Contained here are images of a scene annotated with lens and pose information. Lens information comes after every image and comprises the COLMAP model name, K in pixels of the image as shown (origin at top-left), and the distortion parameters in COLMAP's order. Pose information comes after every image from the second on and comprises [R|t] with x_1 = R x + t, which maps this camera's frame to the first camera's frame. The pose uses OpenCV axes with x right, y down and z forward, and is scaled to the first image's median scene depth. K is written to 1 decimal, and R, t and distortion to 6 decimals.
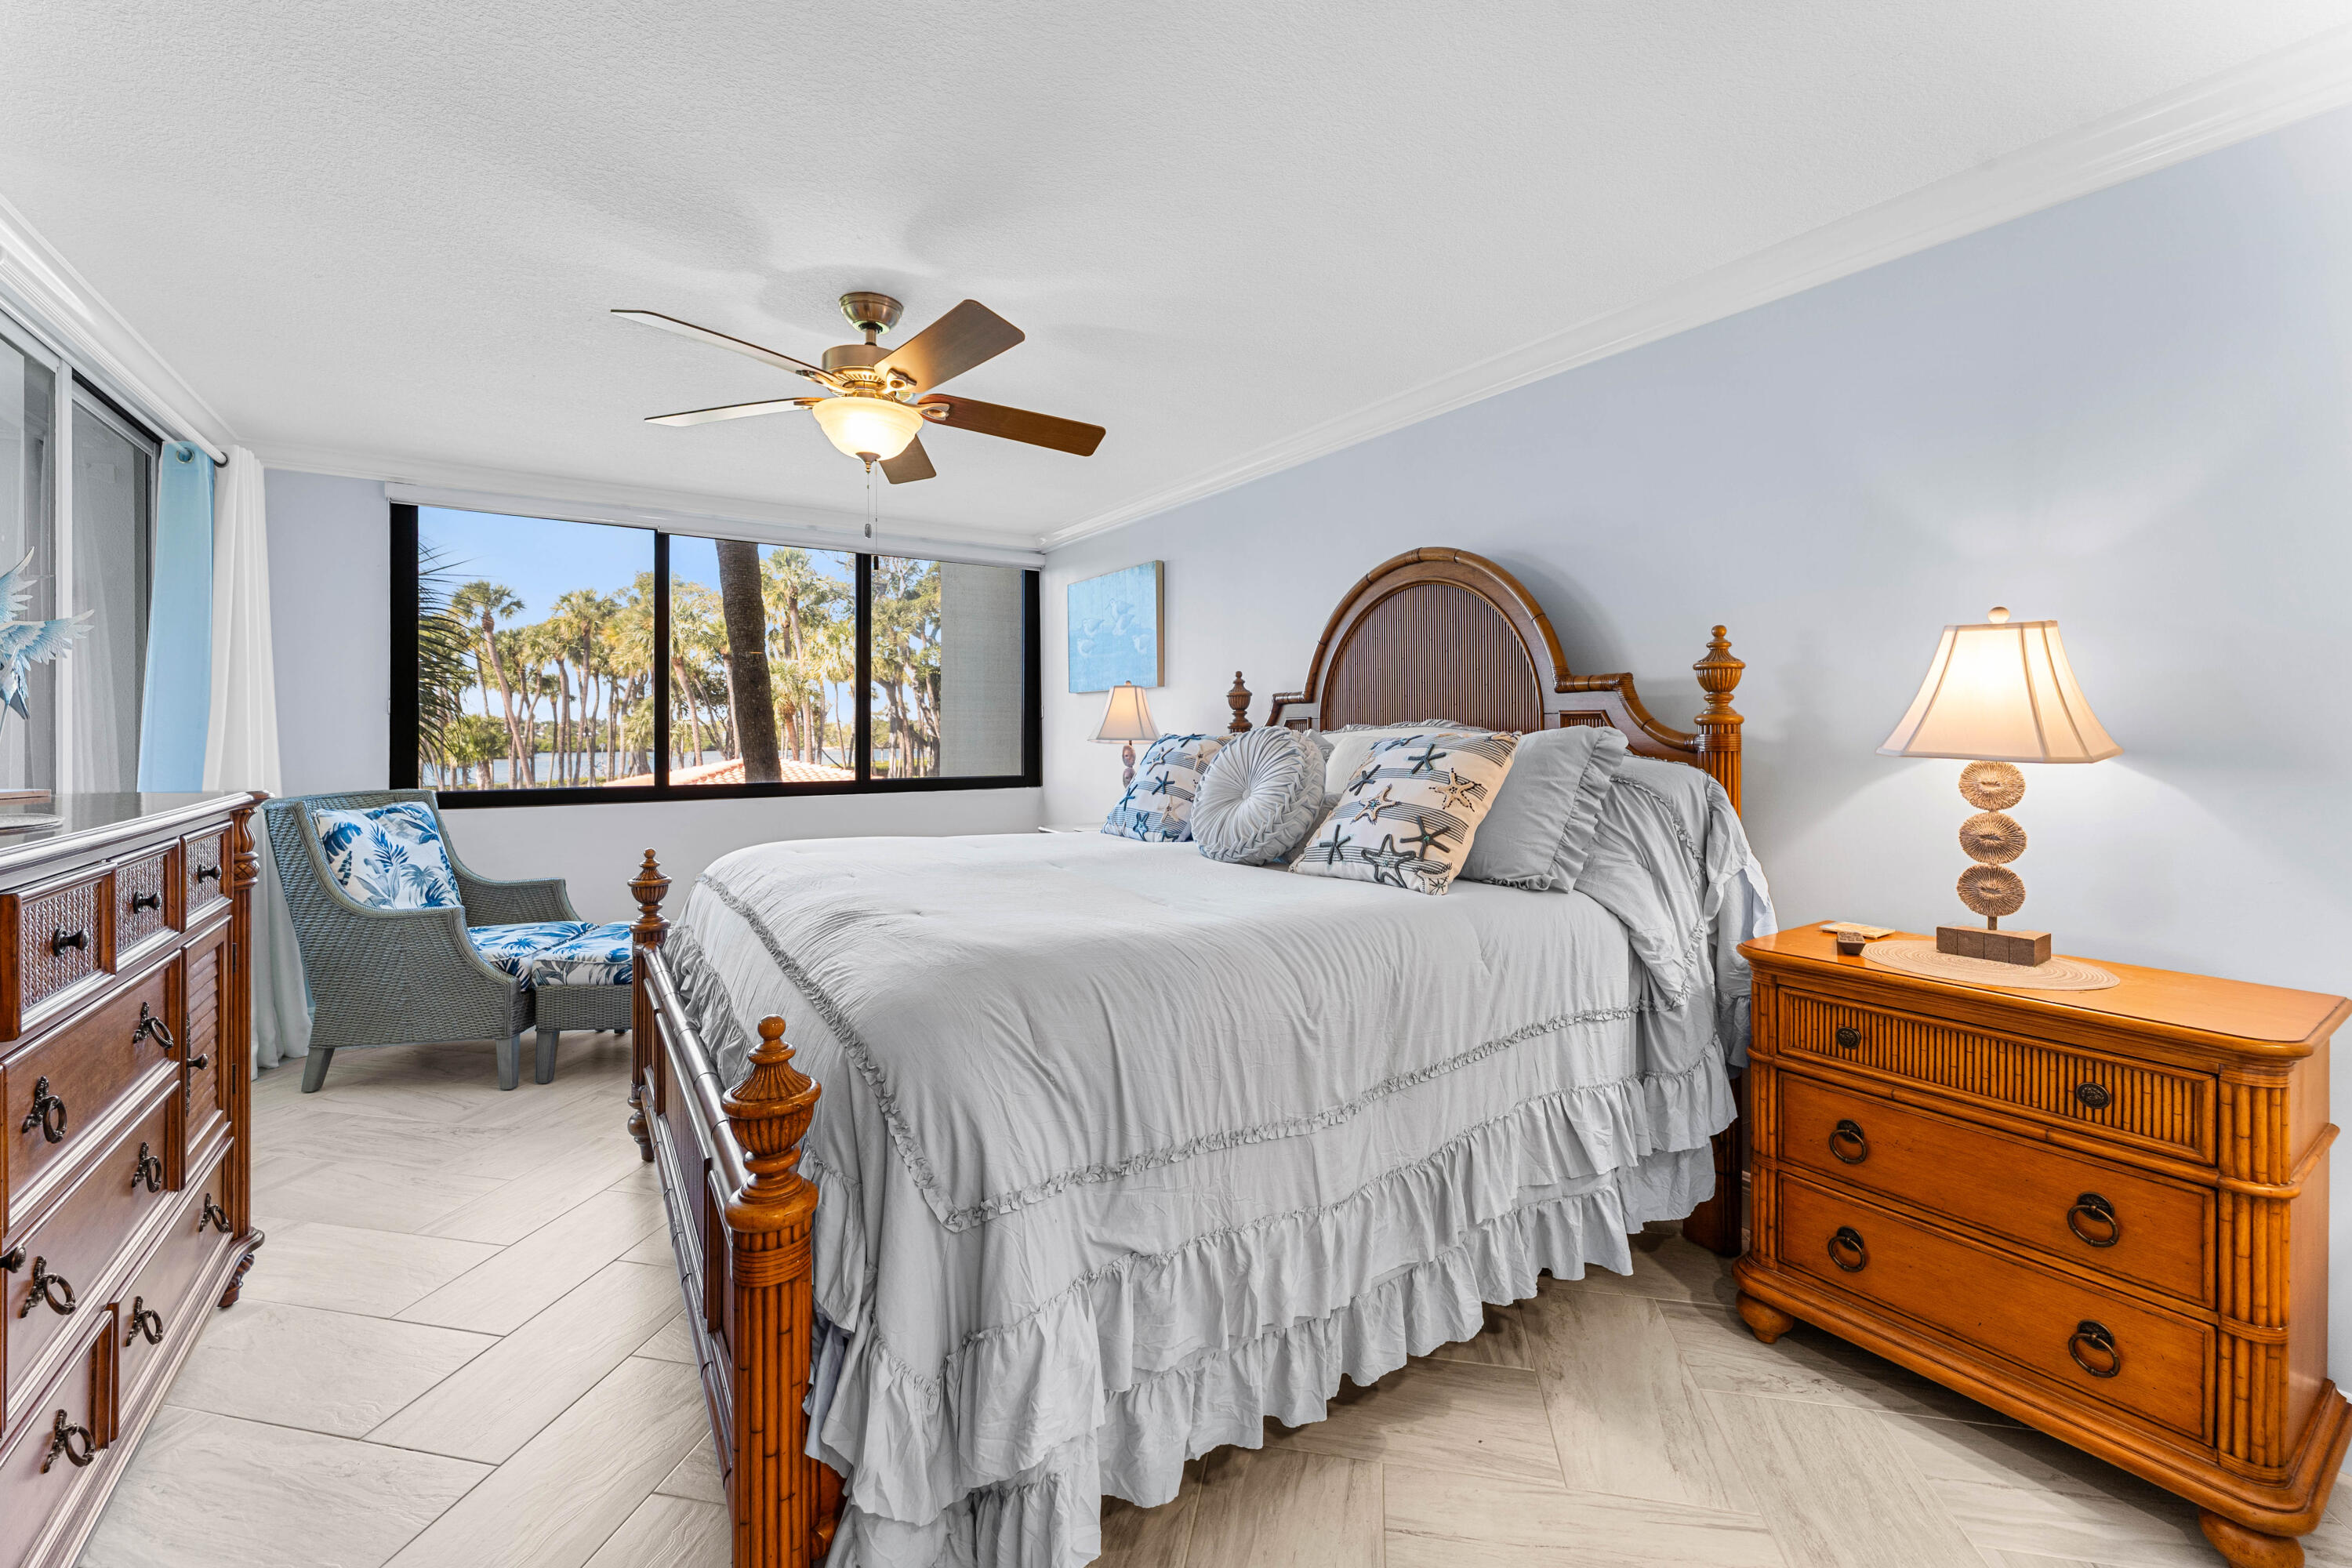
lens RADIAL K [[963.7, 0, 1175.6], [0, 963.7, 740.7], [0, 0, 1]] dist [0.004254, -0.001066]
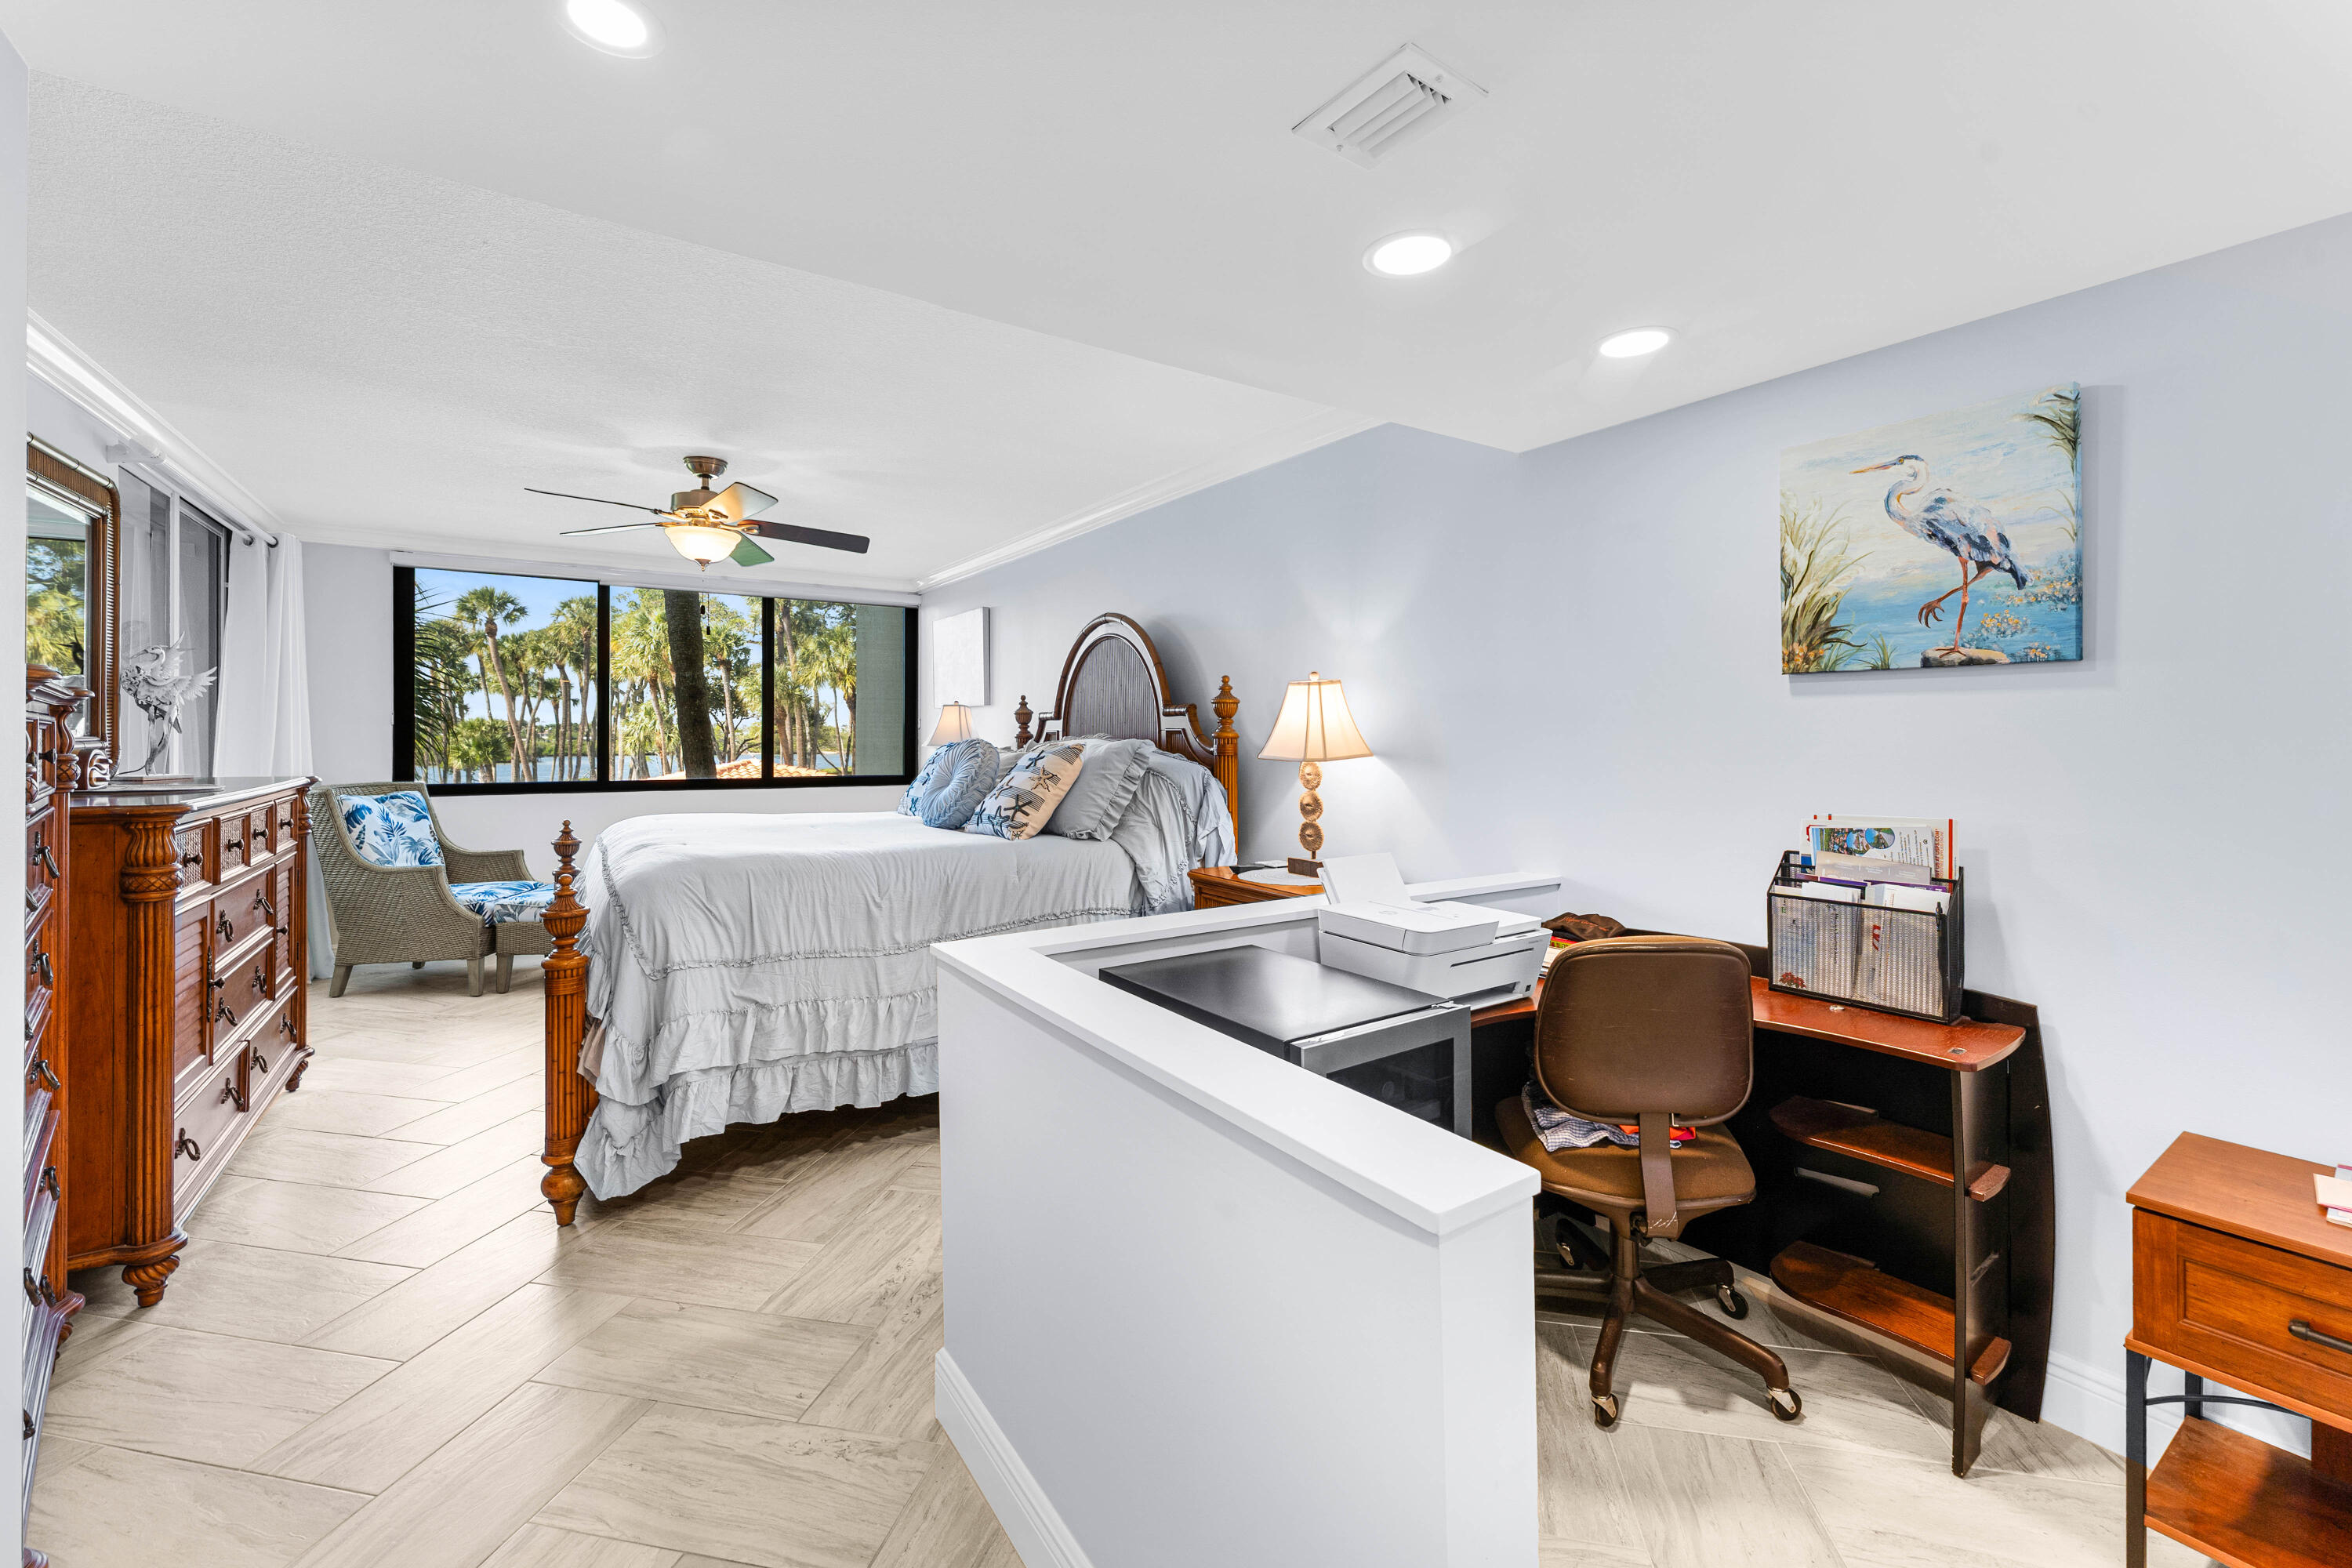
lens RADIAL K [[963.7, 0, 1164.2], [0, 963.7, 744.8], [0, 0, 1]] dist [0.004254, -0.001066]
pose [[0.999940, 0.002752, -0.010602, 0.390661], [-0.002761, 0.999996, -0.000807, -0.003882], [0.010600, 0.000836, 0.999943, -0.474432]]
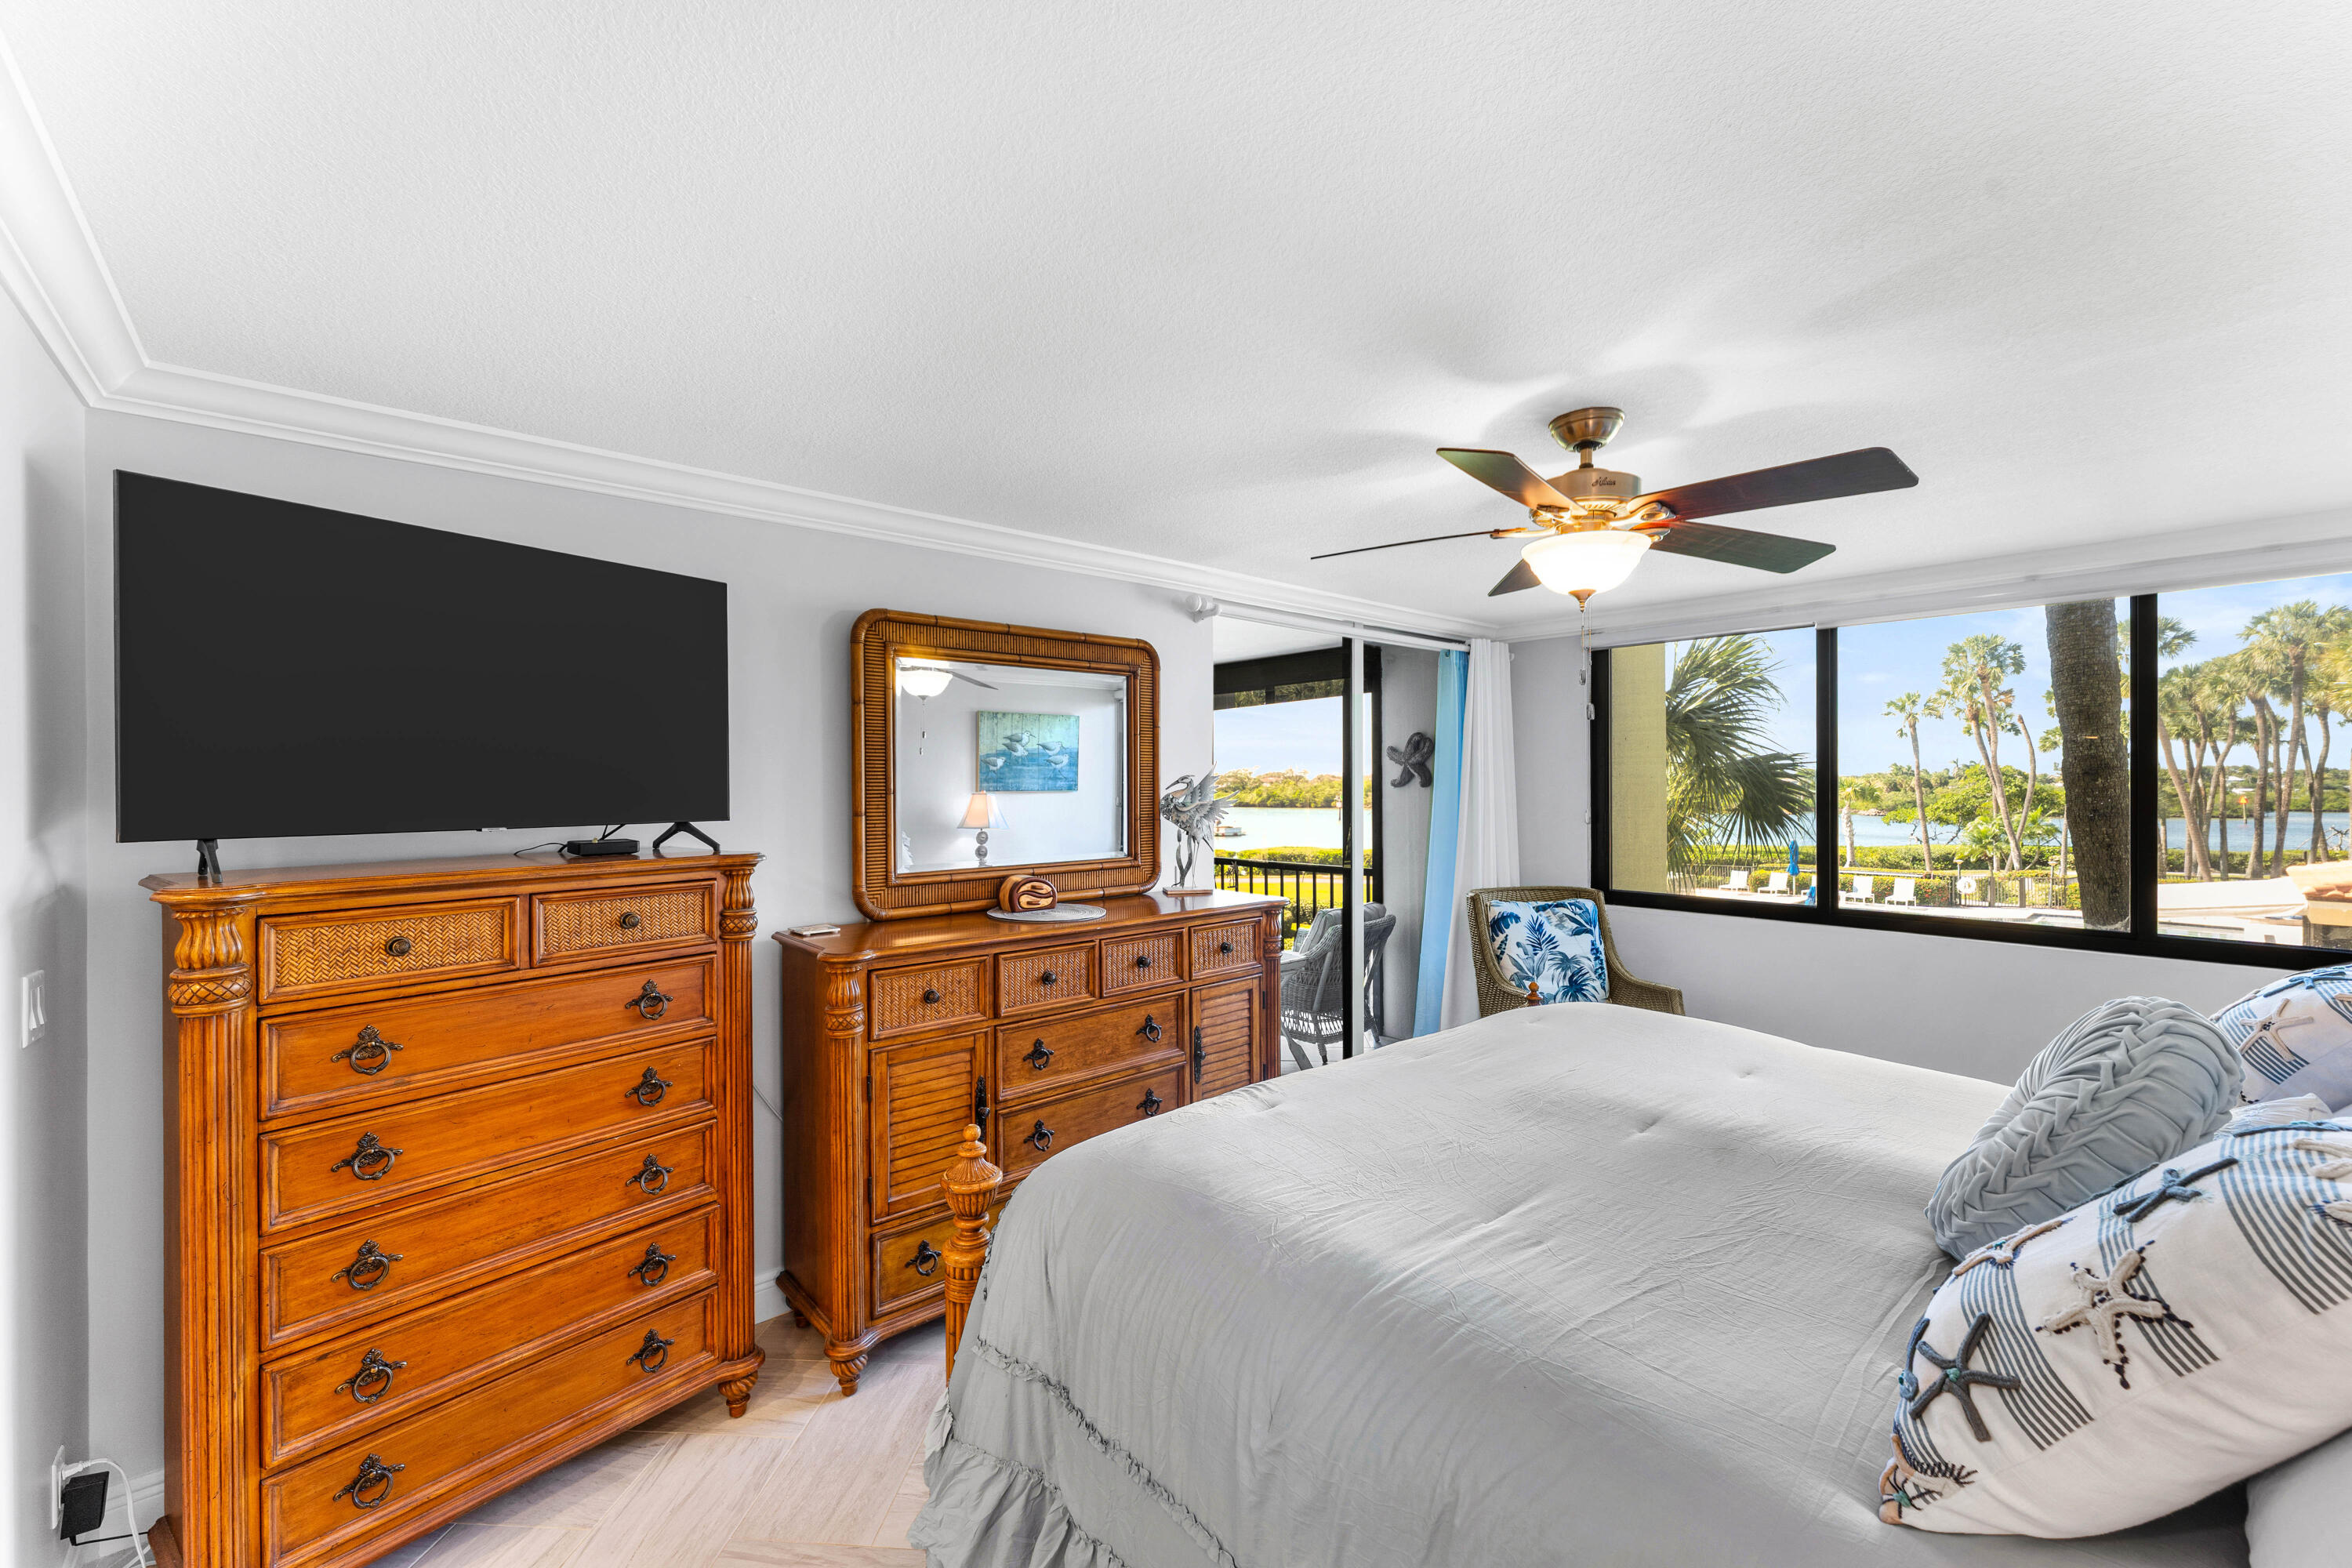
lens RADIAL K [[963.7, 0, 1184.3], [0, 963.7, 791.4], [0, 0, 1]] dist [0.004254, -0.001066]
pose [[0.151447, 0.010533, -0.988409, 0.456254], [-0.012676, 0.999882, 0.008713, -0.106432], [0.988384, 0.011209, 0.151562, 0.463969]]
